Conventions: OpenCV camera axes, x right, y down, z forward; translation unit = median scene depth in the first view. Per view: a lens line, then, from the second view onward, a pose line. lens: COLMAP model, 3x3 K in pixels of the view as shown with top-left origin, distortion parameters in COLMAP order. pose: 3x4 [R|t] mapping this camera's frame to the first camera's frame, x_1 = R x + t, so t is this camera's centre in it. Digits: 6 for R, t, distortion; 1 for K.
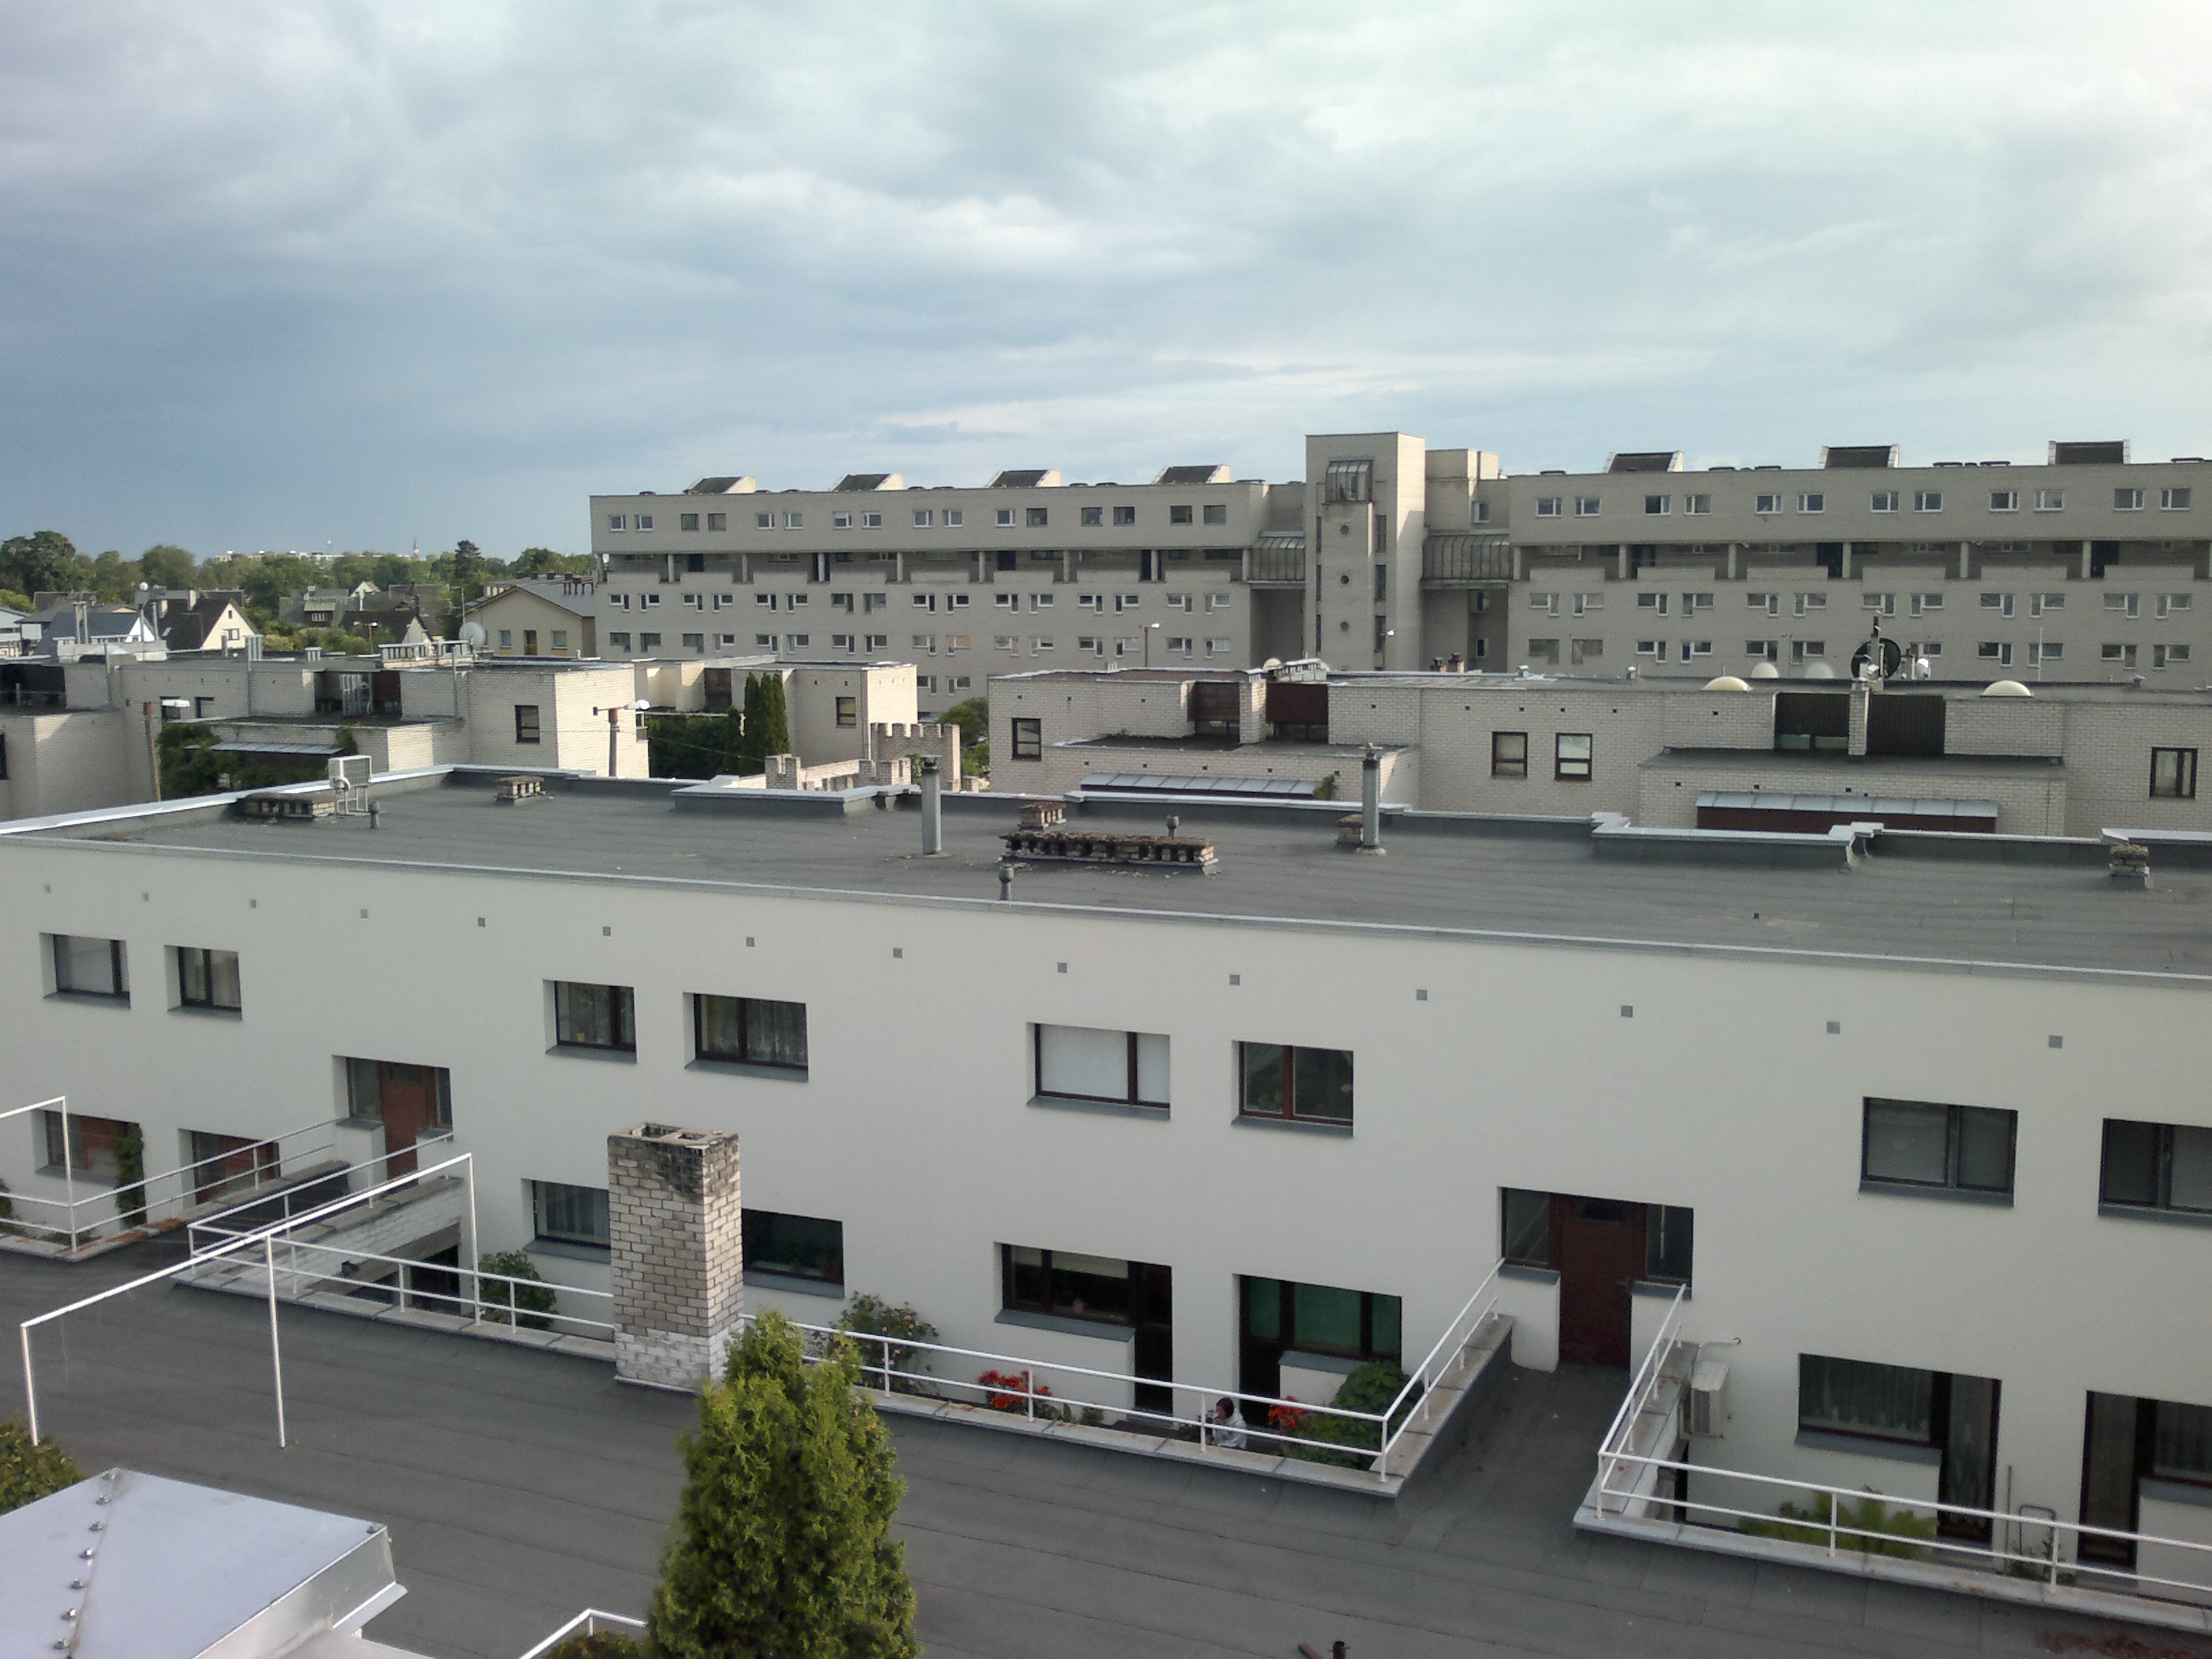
lens RADIAL K [[2139.4, 0, 1106.0], [0, 2139.4, 829.5], [0, 0, 1]] dist [0.022493, -0.096546]
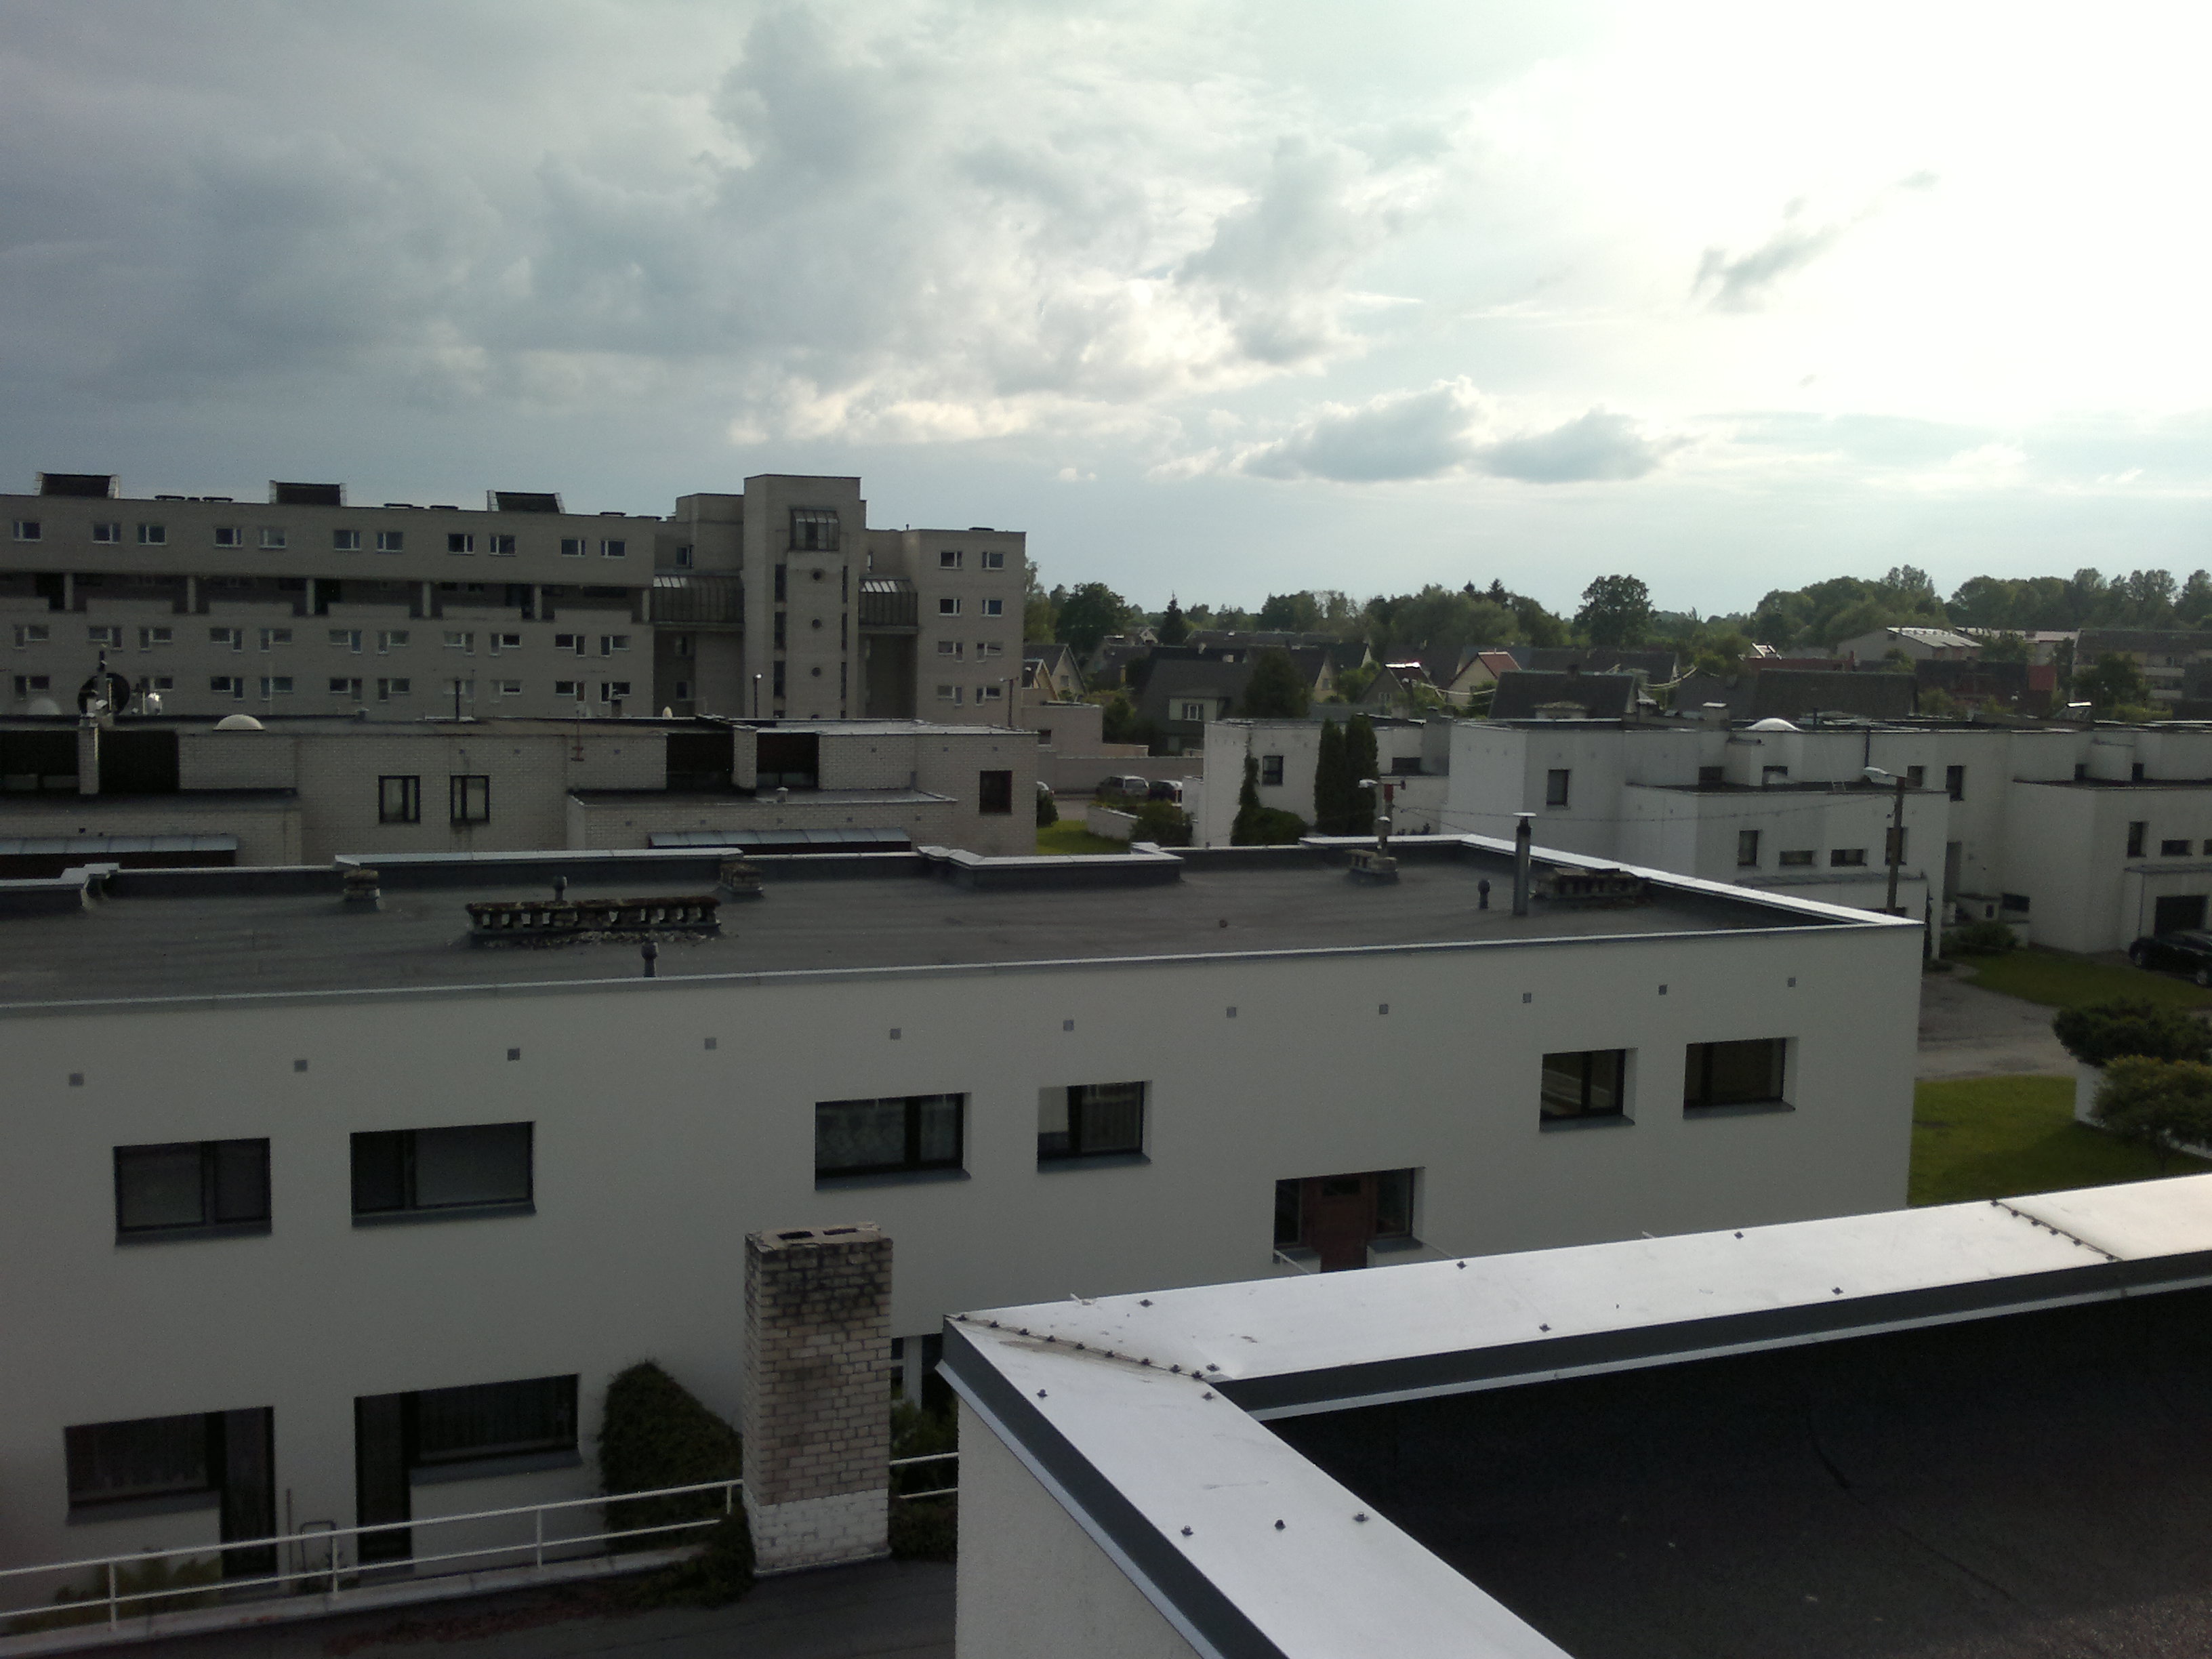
lens RADIAL K [[2138.5, 0, 1106.0], [0, 2138.5, 802.0], [0, 0, 1]] dist [-0.012697, -0.007322]
pose [[0.708966, -0.042022, 0.703989, -0.454290], [0.062029, 0.998070, -0.002892, -0.021878], [-0.702509, 0.045718, 0.710204, 0.195716]]
